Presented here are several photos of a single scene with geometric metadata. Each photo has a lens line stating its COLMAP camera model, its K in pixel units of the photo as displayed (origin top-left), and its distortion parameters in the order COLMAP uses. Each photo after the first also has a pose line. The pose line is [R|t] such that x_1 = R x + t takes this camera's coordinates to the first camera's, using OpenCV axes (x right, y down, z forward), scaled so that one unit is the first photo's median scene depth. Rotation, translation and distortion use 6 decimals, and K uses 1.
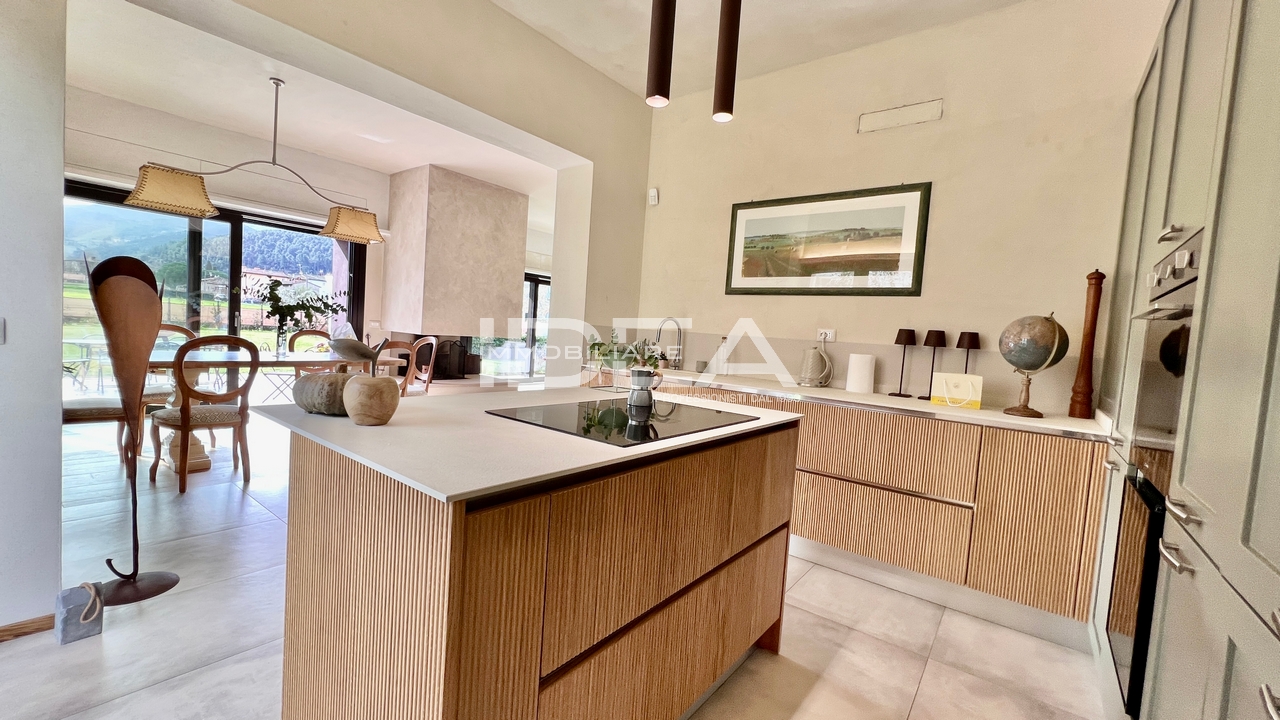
lens RADIAL K [[517.4, 0, 626.2], [0, 517.4, 360.0], [0, 0, 1]] dist [0.003429, 0.000166]
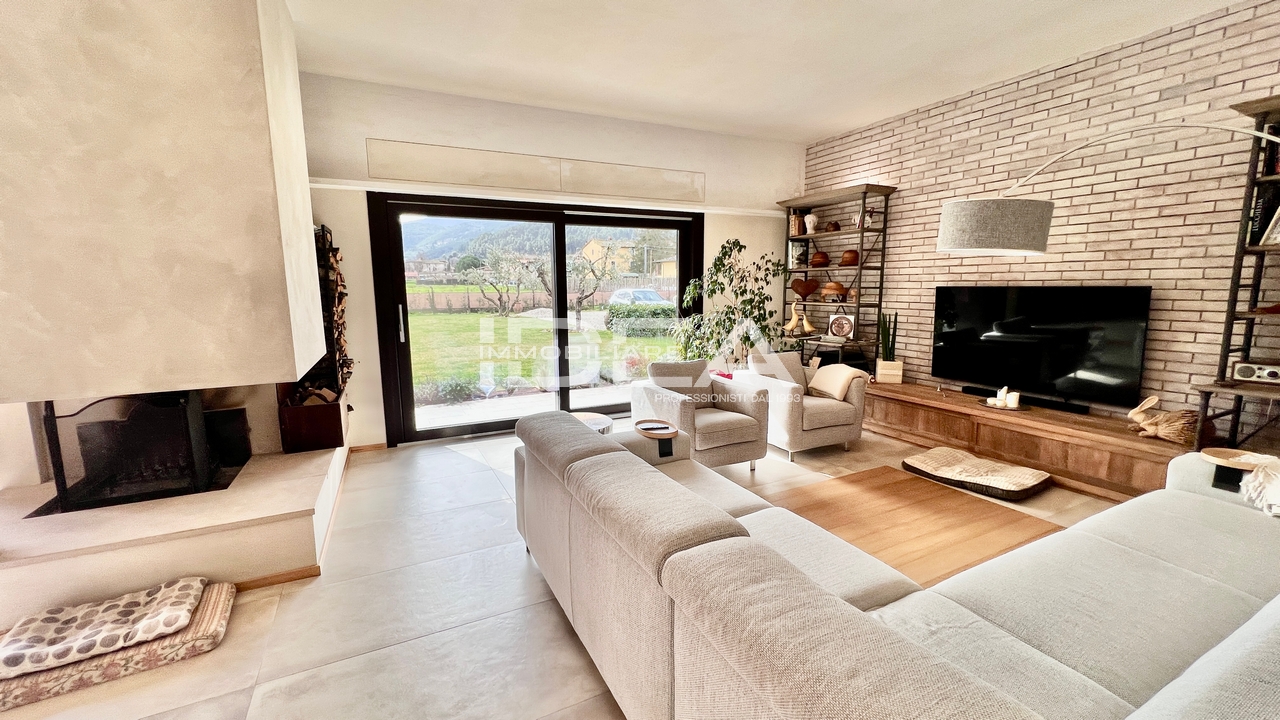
lens RADIAL K [[517.4, 0, 638.1], [0, 517.4, 360.9], [0, 0, 1]] dist [0.003429, 0.000166]
pose [[0.910695, -0.018520, -0.412664, 0.158185], [0.050975, 0.996397, 0.067778, -0.079938], [0.409922, -0.082761, 0.908358, 0.961526]]
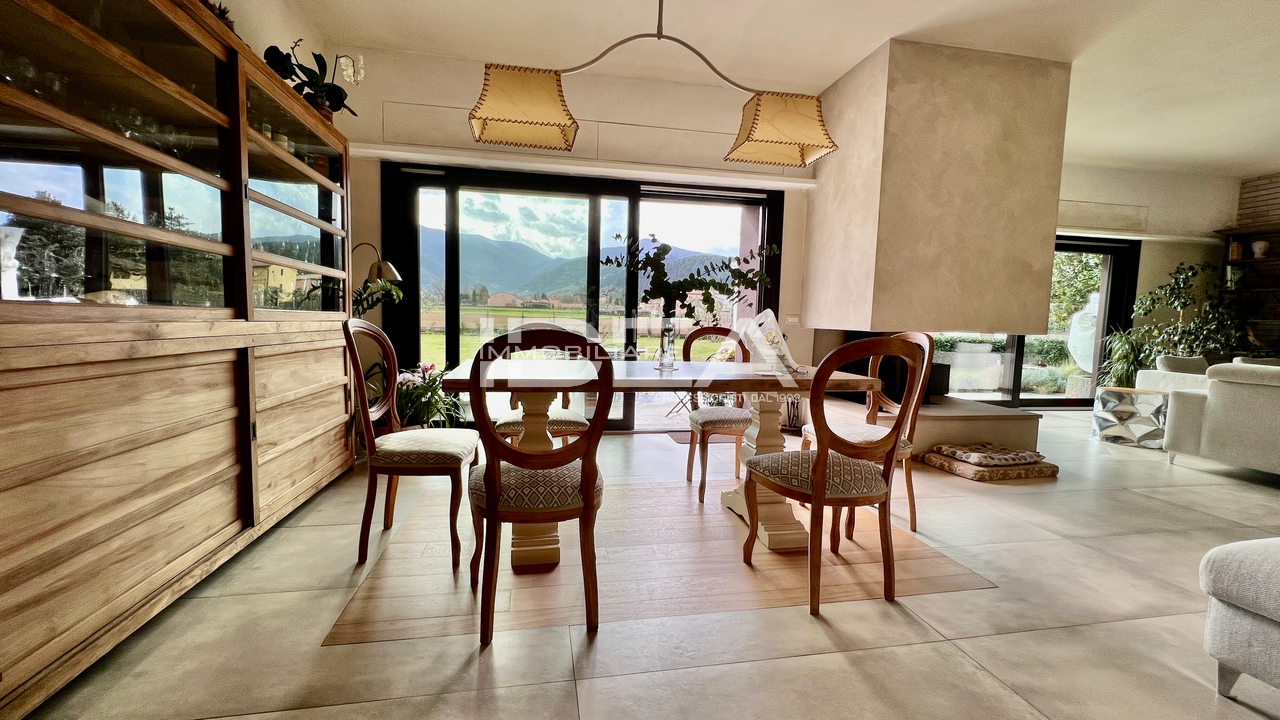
lens RADIAL K [[517.4, 0, 636.2], [0, 517.4, 361.2], [0, 0, 1]] dist [0.003429, 0.000166]
pose [[0.765394, 0.005558, -0.643538, -0.221708], [-0.009820, 0.999947, -0.003043, -0.009775], [0.643487, 0.008648, 0.765408, 0.371367]]
